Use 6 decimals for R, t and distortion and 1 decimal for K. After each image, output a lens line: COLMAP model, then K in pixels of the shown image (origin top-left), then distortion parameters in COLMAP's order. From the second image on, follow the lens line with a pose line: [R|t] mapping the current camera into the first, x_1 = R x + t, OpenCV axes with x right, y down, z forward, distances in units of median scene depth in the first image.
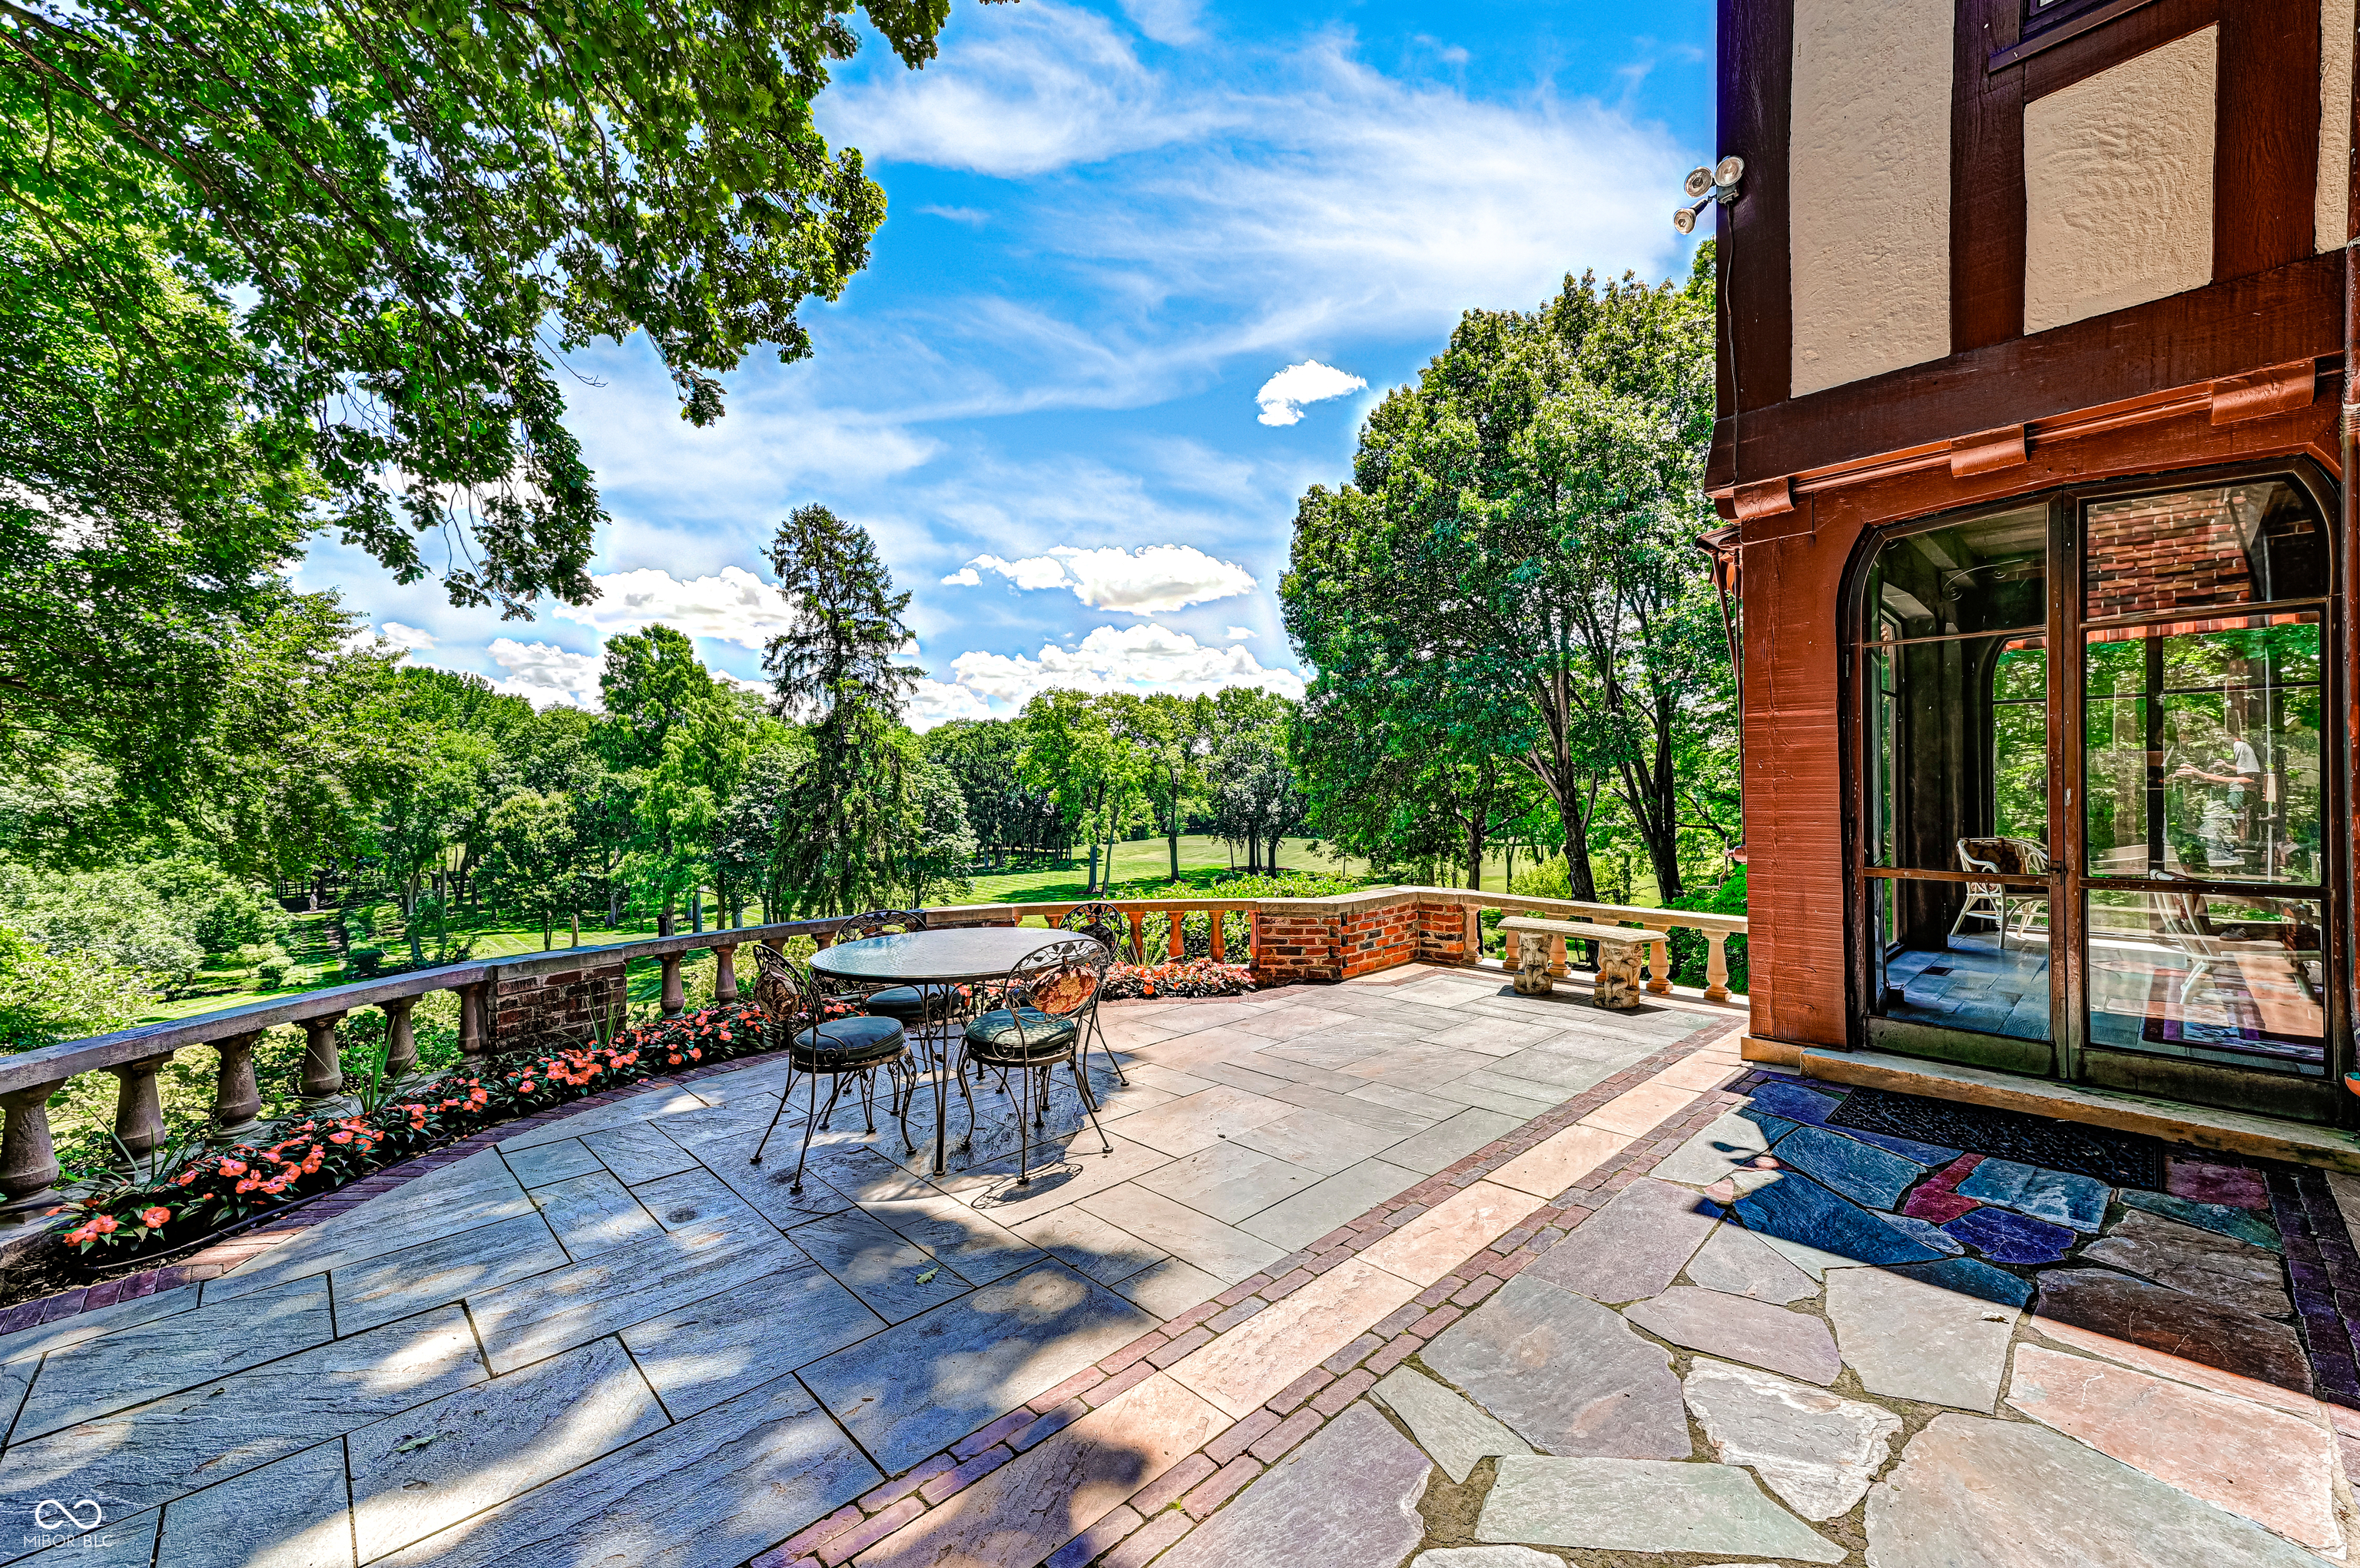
lens RADIAL K [[940.3, 0, 1179.1], [0, 940.3, 795.6], [0, 0, 1]] dist [0.021427, 0.003317]
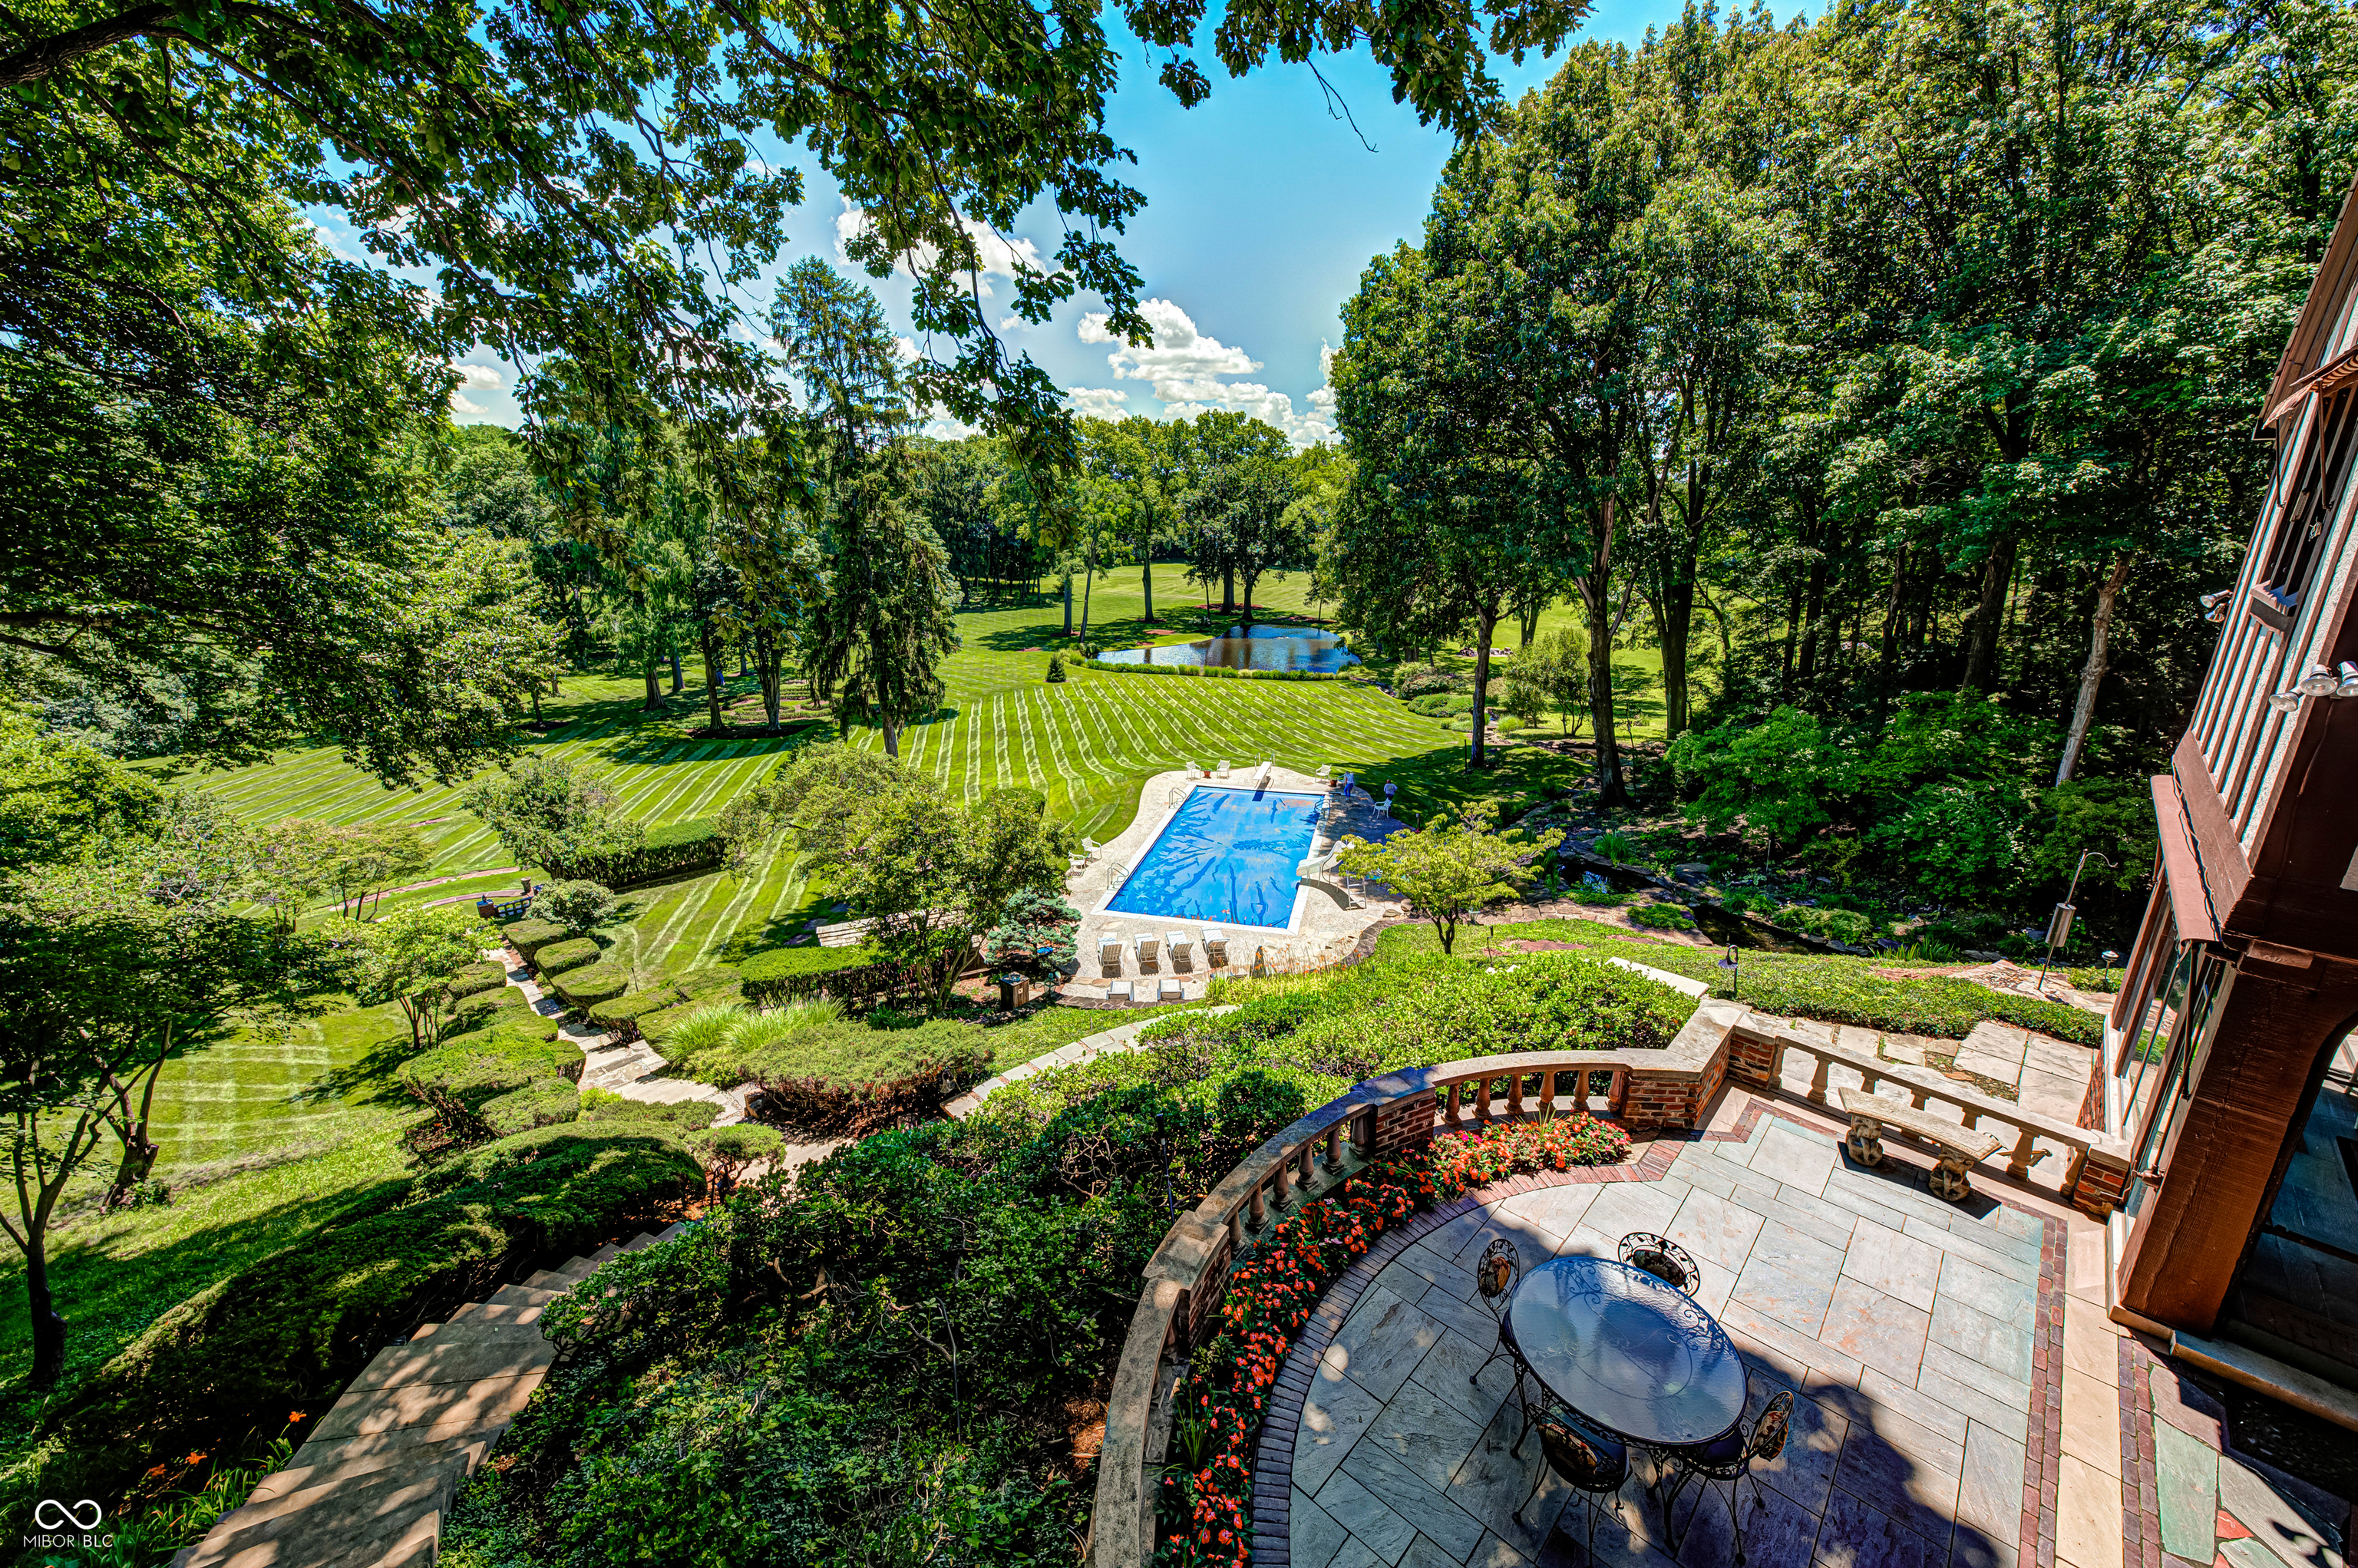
lens RADIAL K [[939.4, 0, 1177.4], [0, 939.4, 776.2], [0, 0, 1]] dist [0.021427, 0.003317]
pose [[0.998853, 0.002086, 0.047847, -0.097646], [-0.015110, 0.961752, 0.273505, -0.101411], [-0.045446, -0.273914, 0.960680, -0.004549]]
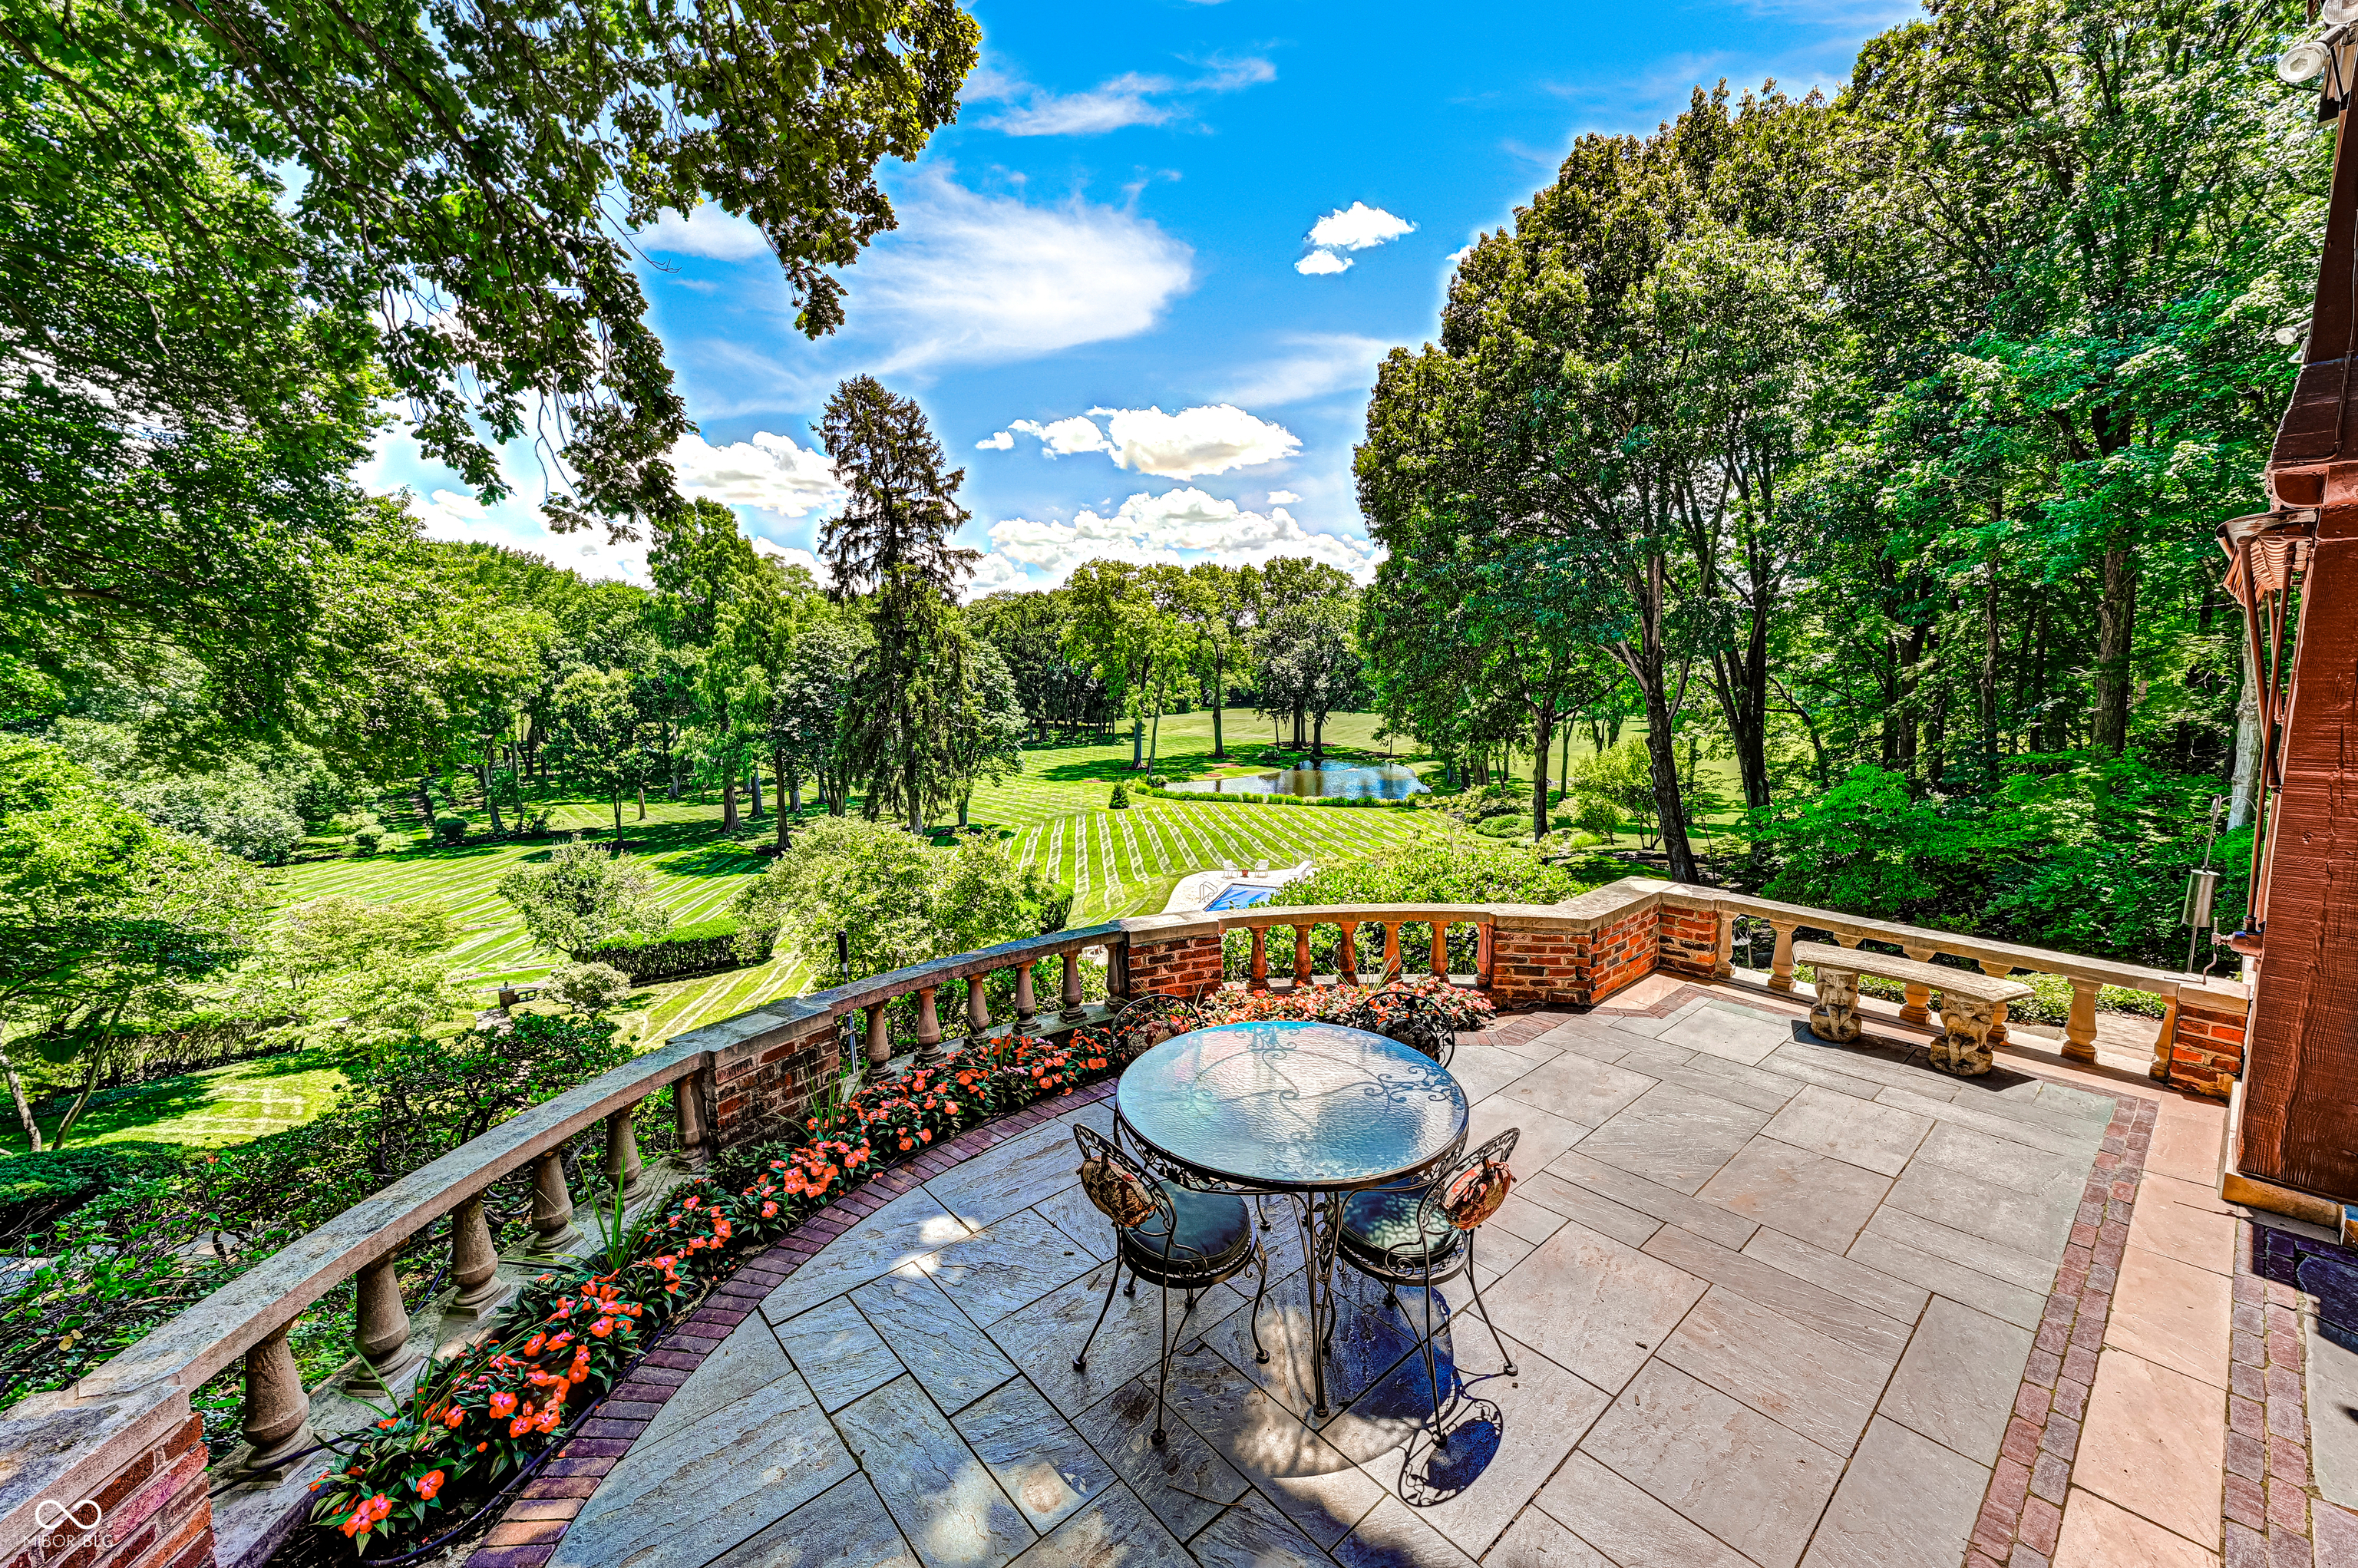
lens RADIAL K [[939.4, 0, 1173.2], [0, 939.4, 779.6], [0, 0, 1]] dist [0.021427, 0.003317]
pose [[0.998926, 0.006019, -0.045950, -0.031033], [-0.000452, 0.992748, 0.120216, -0.020869], [0.046341, -0.120066, 0.991684, 0.022941]]
